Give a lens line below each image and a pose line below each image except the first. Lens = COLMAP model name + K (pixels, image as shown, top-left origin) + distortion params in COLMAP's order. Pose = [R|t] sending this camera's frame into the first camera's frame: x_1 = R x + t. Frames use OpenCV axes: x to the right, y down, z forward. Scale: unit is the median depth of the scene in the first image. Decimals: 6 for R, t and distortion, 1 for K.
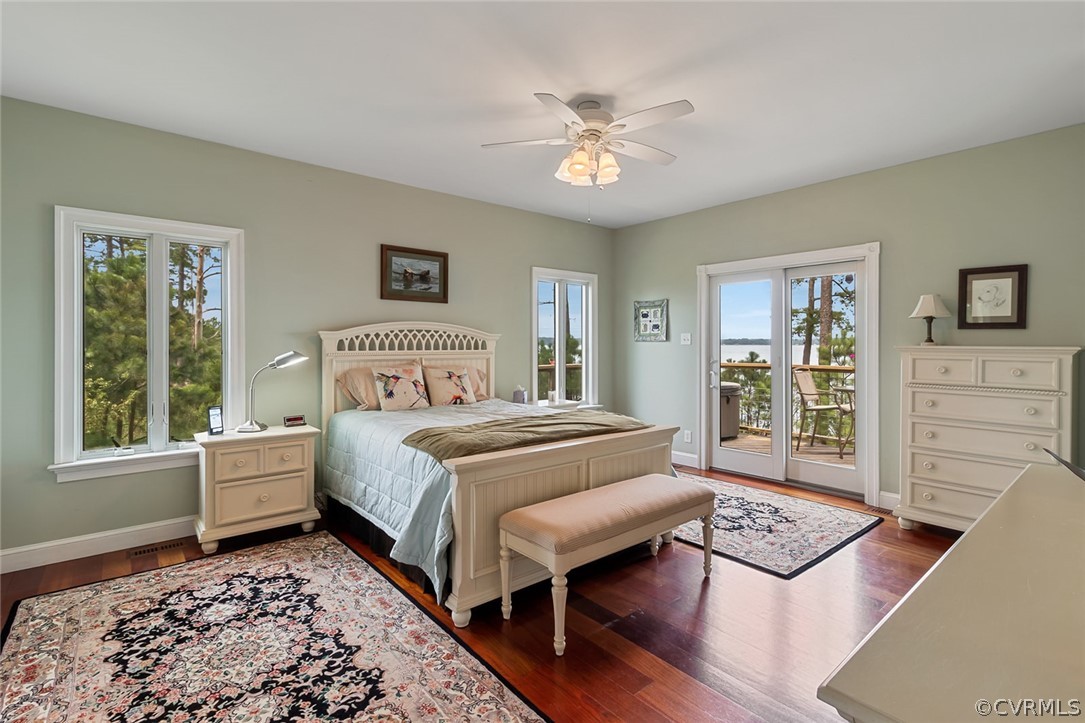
lens RADIAL K [[501.4, 0, 541.7], [0, 501.4, 352.0], [0, 0, 1]] dist [0.004260, 0.000084]
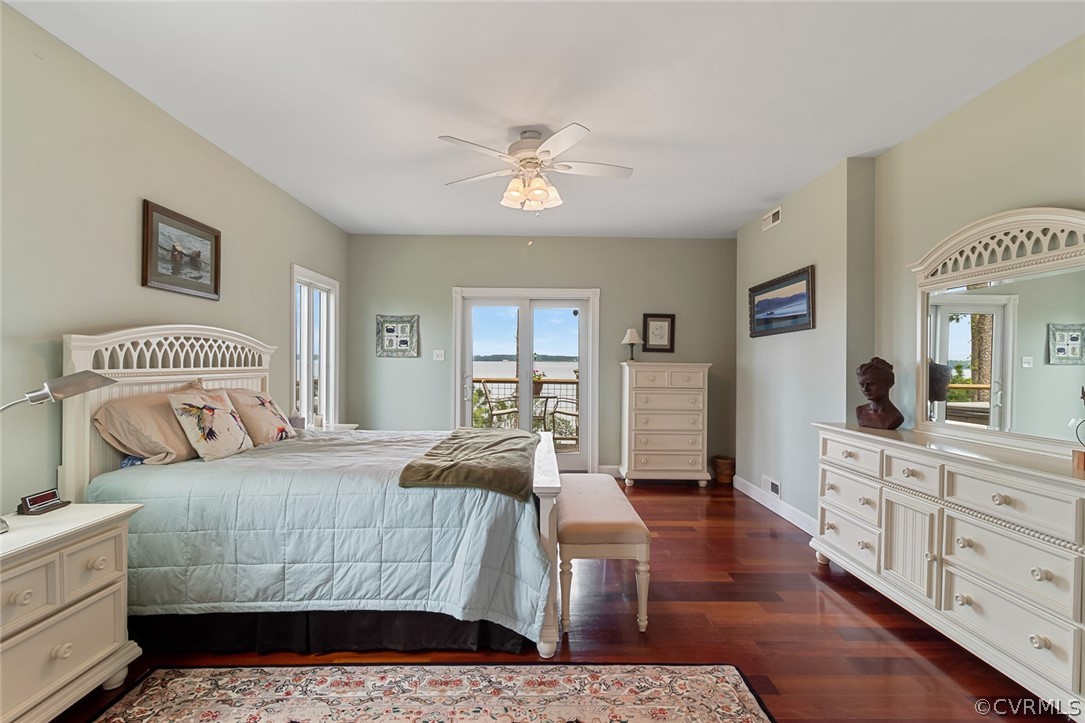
lens RADIAL K [[501.4, 0, 544.6], [0, 501.4, 363.9], [0, 0, 1]] dist [0.004260, 0.000084]
pose [[0.638814, -0.000368, 0.769361, -0.474926], [0.005721, 0.999975, -0.004272, -0.002866], [-0.769340, 0.007131, 0.638800, 0.207254]]
